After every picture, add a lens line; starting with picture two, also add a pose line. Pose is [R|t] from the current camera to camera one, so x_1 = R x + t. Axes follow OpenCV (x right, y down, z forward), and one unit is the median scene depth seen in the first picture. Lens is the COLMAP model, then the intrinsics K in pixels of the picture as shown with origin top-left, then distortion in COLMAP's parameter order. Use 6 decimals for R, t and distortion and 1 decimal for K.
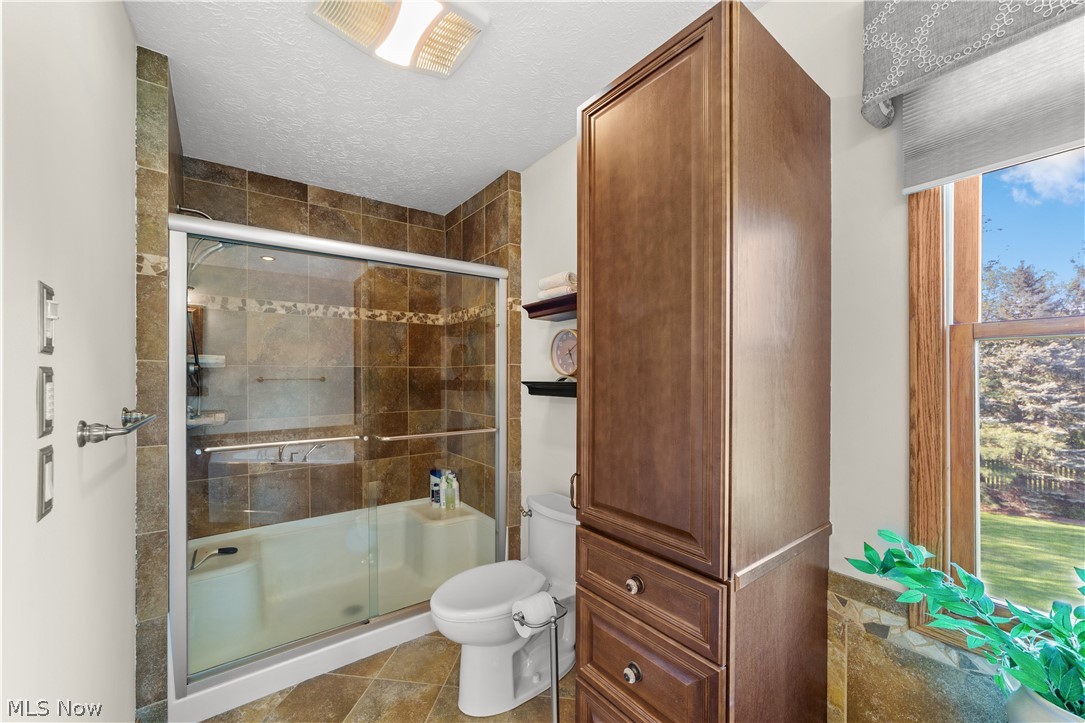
lens RADIAL K [[430.0, 0, 538.6], [0, 430.0, 378.7], [0, 0, 1]] dist [-0.025976, 0.013393]
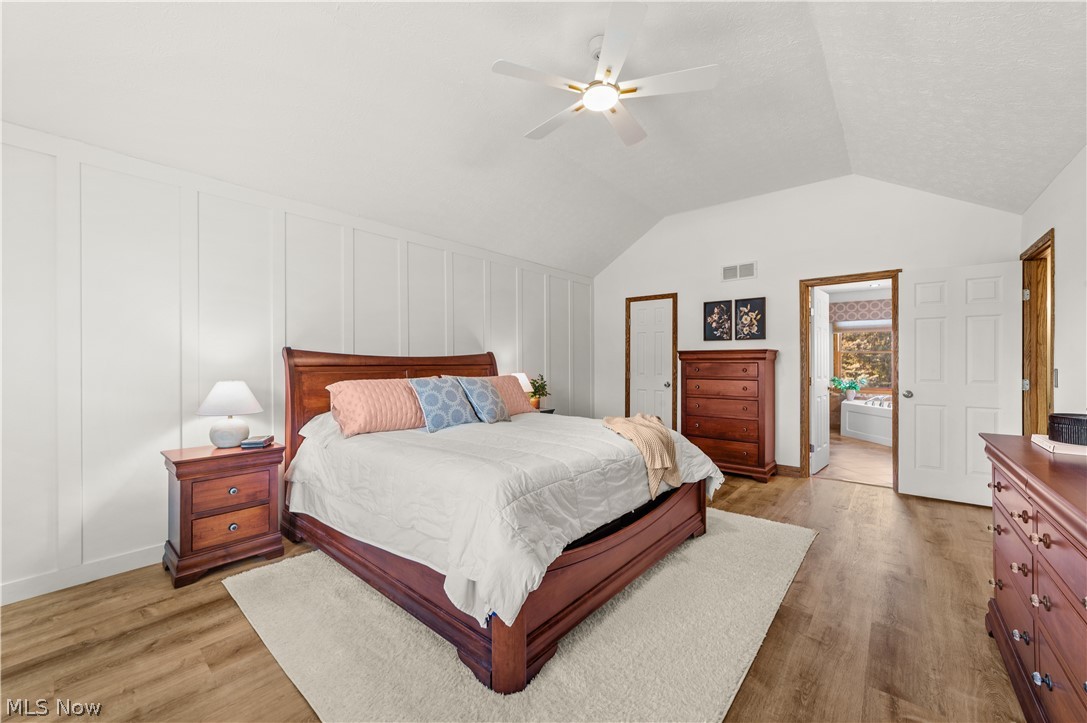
lens RADIAL K [[420.4, 0, 538.1], [0, 420.4, 366.8], [0, 0, 1]] dist [-0.001728, 0.000288]
pose [[0.975055, -0.007093, 0.221848, -5.114135], [0.006145, 0.999969, 0.004961, 0.068559], [-0.221876, -0.003474, 0.975069, -4.421263]]
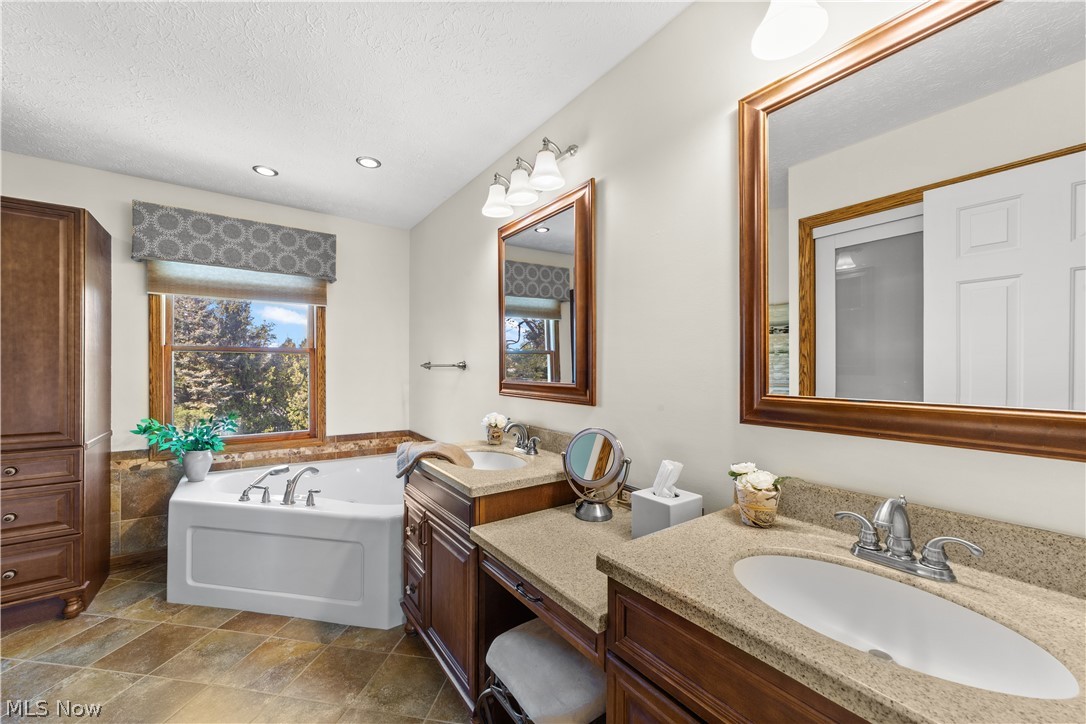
lens RADIAL K [[420.0, 0, 537.6], [0, 420.0, 367.3], [0, 0, 1]] dist [-0.001728, 0.000288]
pose [[0.029060, -0.000572, 0.999577, -1.430941], [0.002482, 0.999997, 0.000500, 0.019789], [-0.999575, 0.002467, 0.029062, -1.277300]]
